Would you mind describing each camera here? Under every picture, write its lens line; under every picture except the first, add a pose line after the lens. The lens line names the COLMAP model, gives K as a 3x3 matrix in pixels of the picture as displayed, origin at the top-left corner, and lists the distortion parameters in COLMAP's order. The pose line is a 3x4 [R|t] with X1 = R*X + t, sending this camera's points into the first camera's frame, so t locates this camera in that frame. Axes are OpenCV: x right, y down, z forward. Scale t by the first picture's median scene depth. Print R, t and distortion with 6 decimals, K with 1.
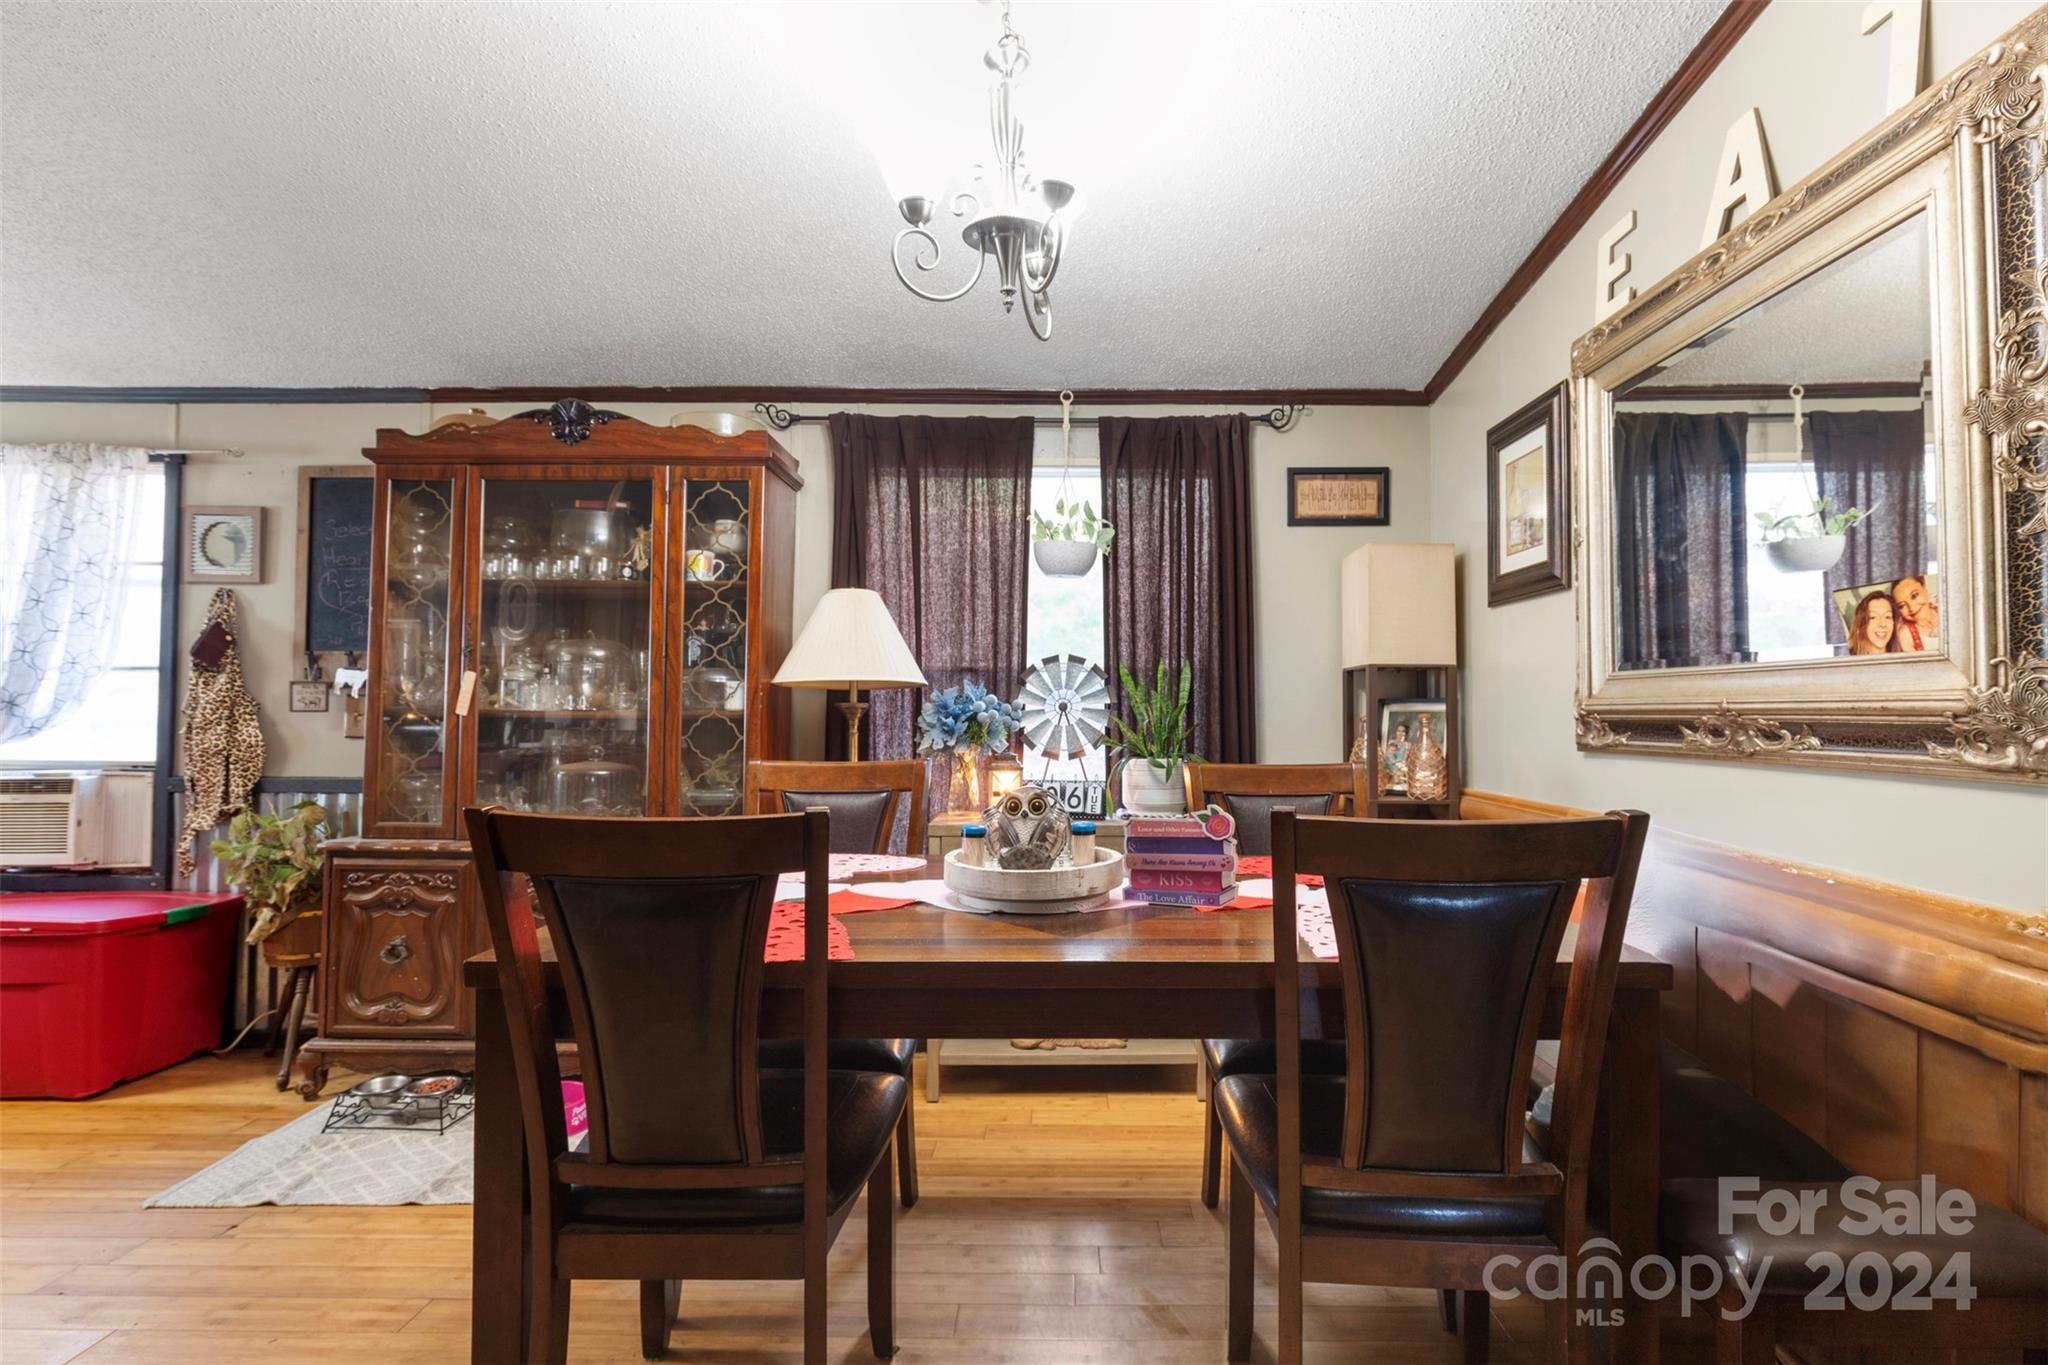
lens RADIAL K [[920.2, 0, 1032.1], [0, 920.2, 705.5], [0, 0, 1]] dist [-0.000240, 0.000001]
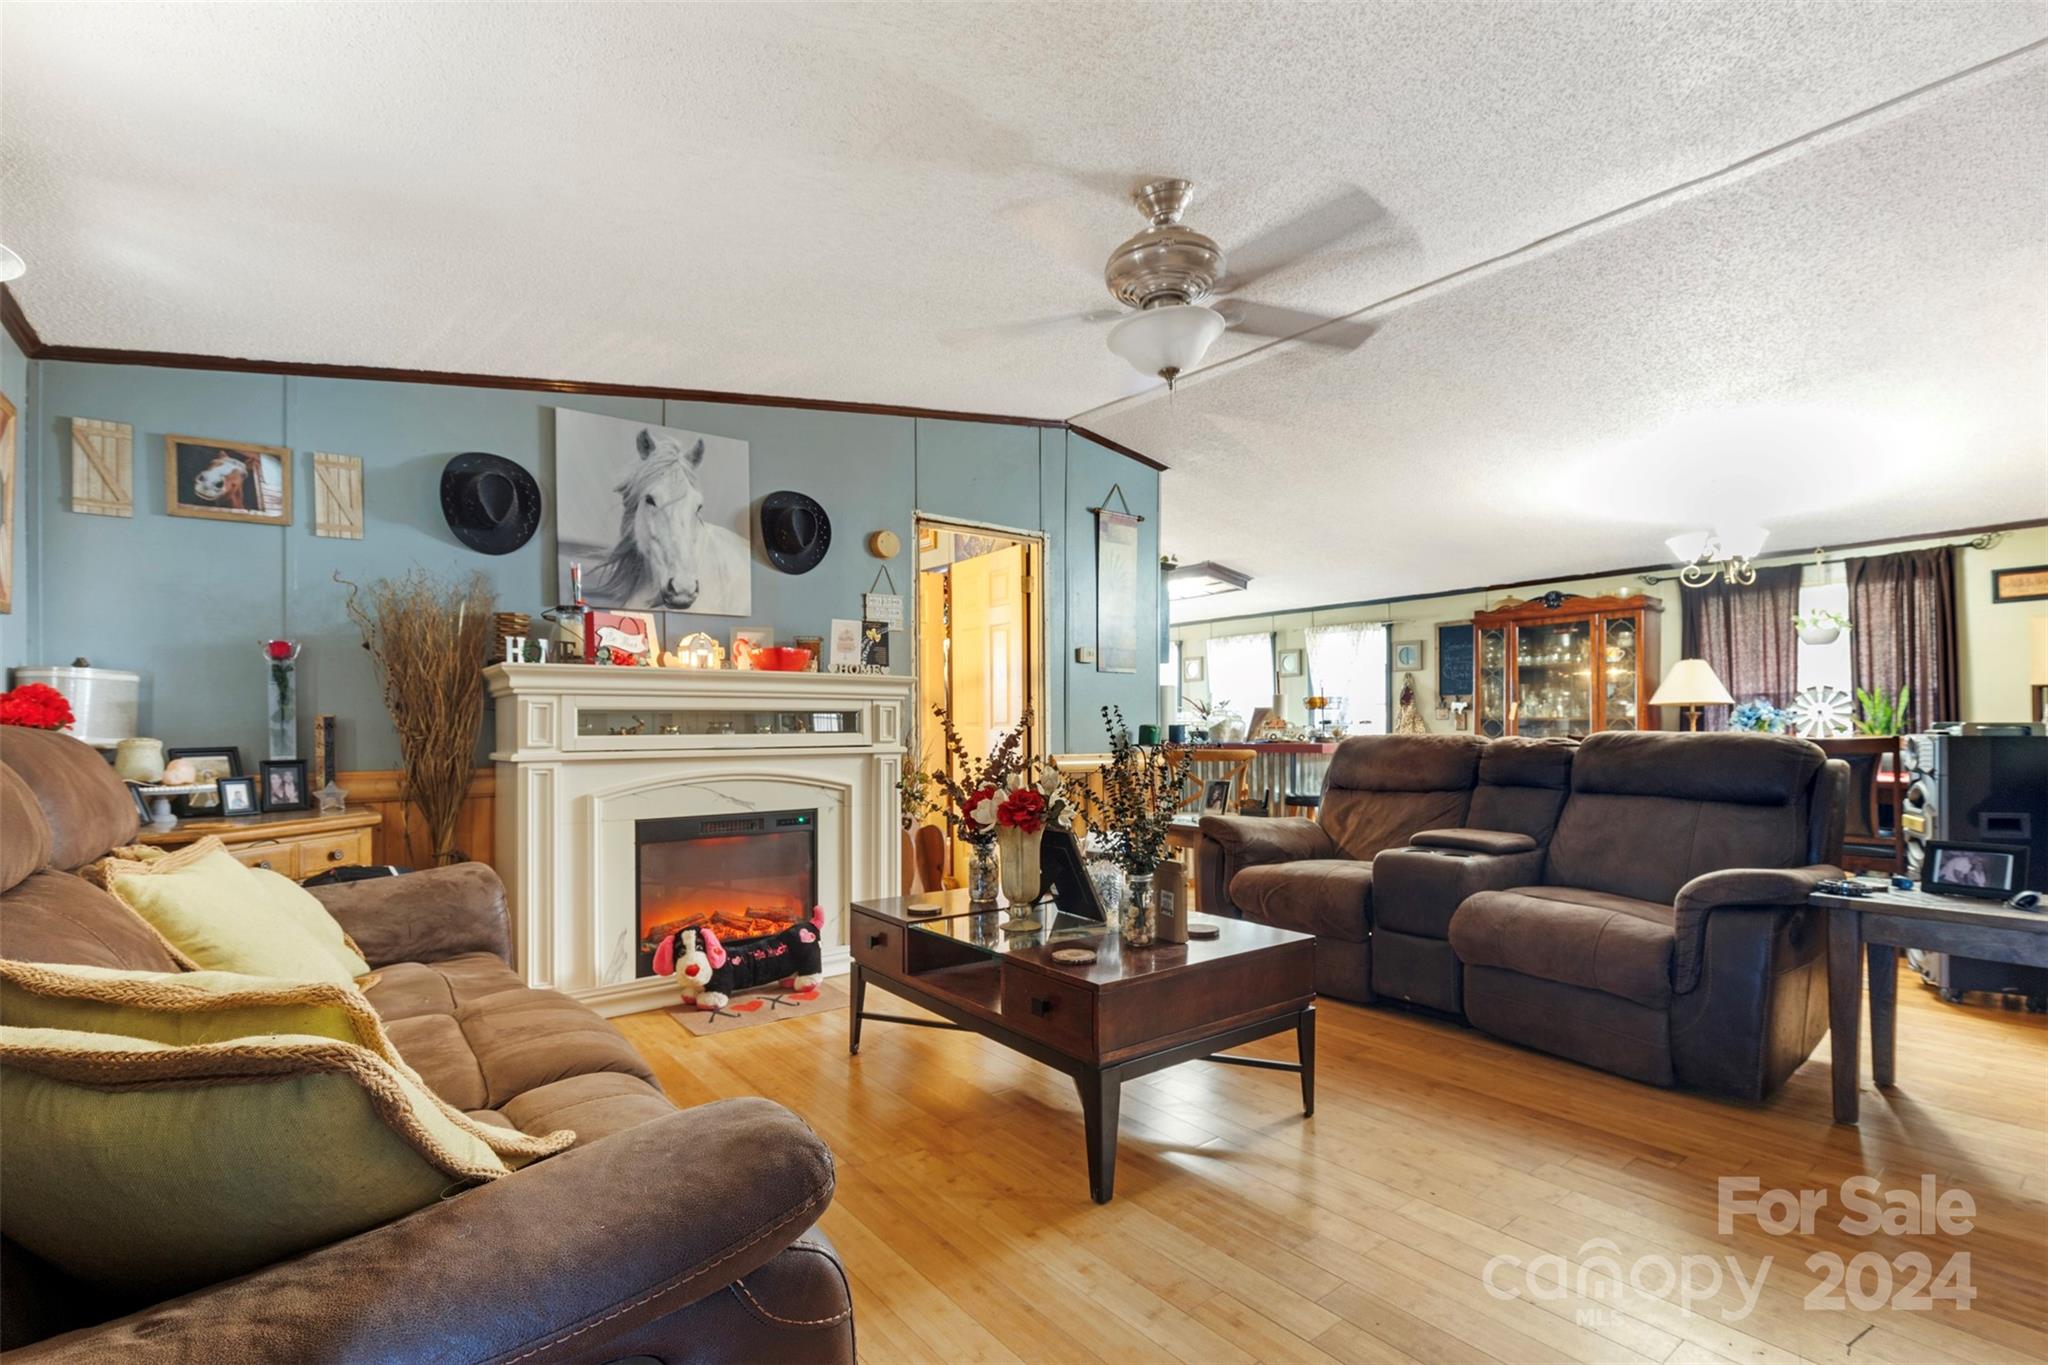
lens RADIAL K [[945.2, 0, 1030.8], [0, 945.2, 722.3], [0, 0, 1]] dist [0.000125, 0.000029]
pose [[0.642182, -0.011839, -0.766461, 0.488300], [0.017674, 0.999844, -0.000636, -0.004749], [0.766348, -0.013138, 0.642291, -1.551797]]
